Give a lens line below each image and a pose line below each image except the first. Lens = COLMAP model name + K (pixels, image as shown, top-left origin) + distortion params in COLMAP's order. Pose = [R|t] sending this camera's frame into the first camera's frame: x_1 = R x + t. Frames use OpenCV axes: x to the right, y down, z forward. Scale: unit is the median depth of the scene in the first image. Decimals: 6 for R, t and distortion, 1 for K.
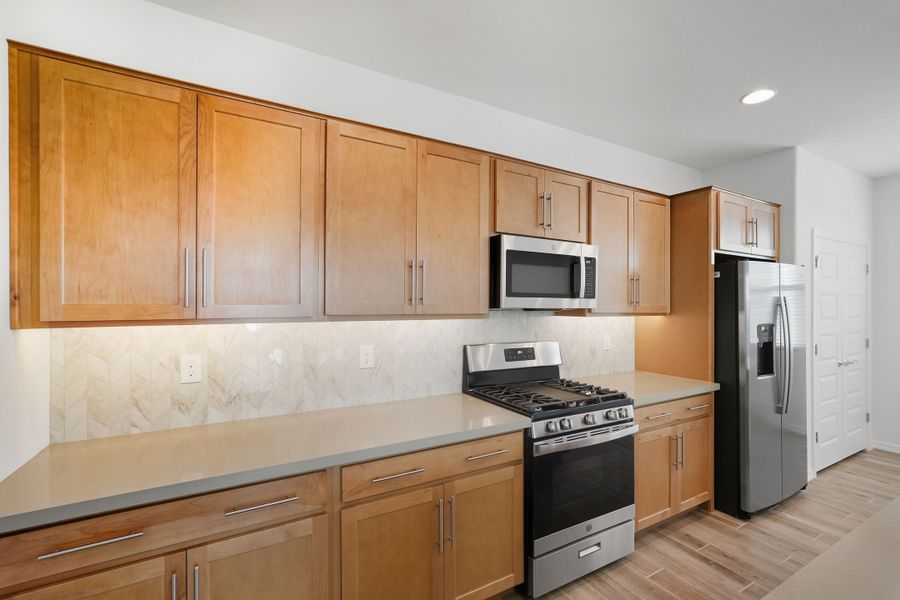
lens RADIAL K [[400.6, 0, 457.2], [0, 400.6, 306.2], [0, 0, 1]] dist [-0.008024, 0.004480]
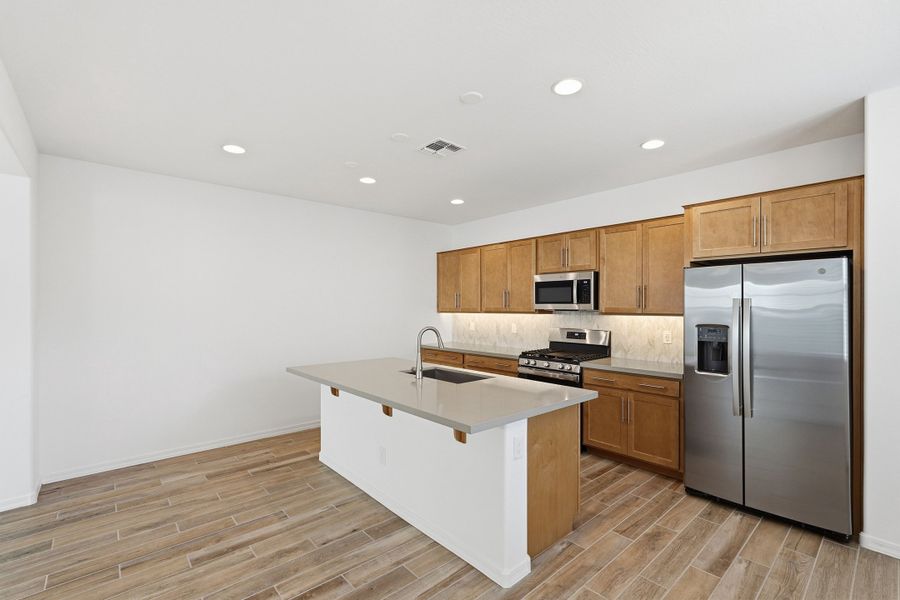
lens RADIAL K [[400.6, 0, 453.7], [0, 400.6, 301.4], [0, 0, 1]] dist [-0.008024, 0.004480]
pose [[0.200409, -0.017222, -0.979561, 2.327409], [-0.002661, 0.999832, -0.018123, 0.004188], [0.979709, 0.006239, 0.200329, 0.145533]]
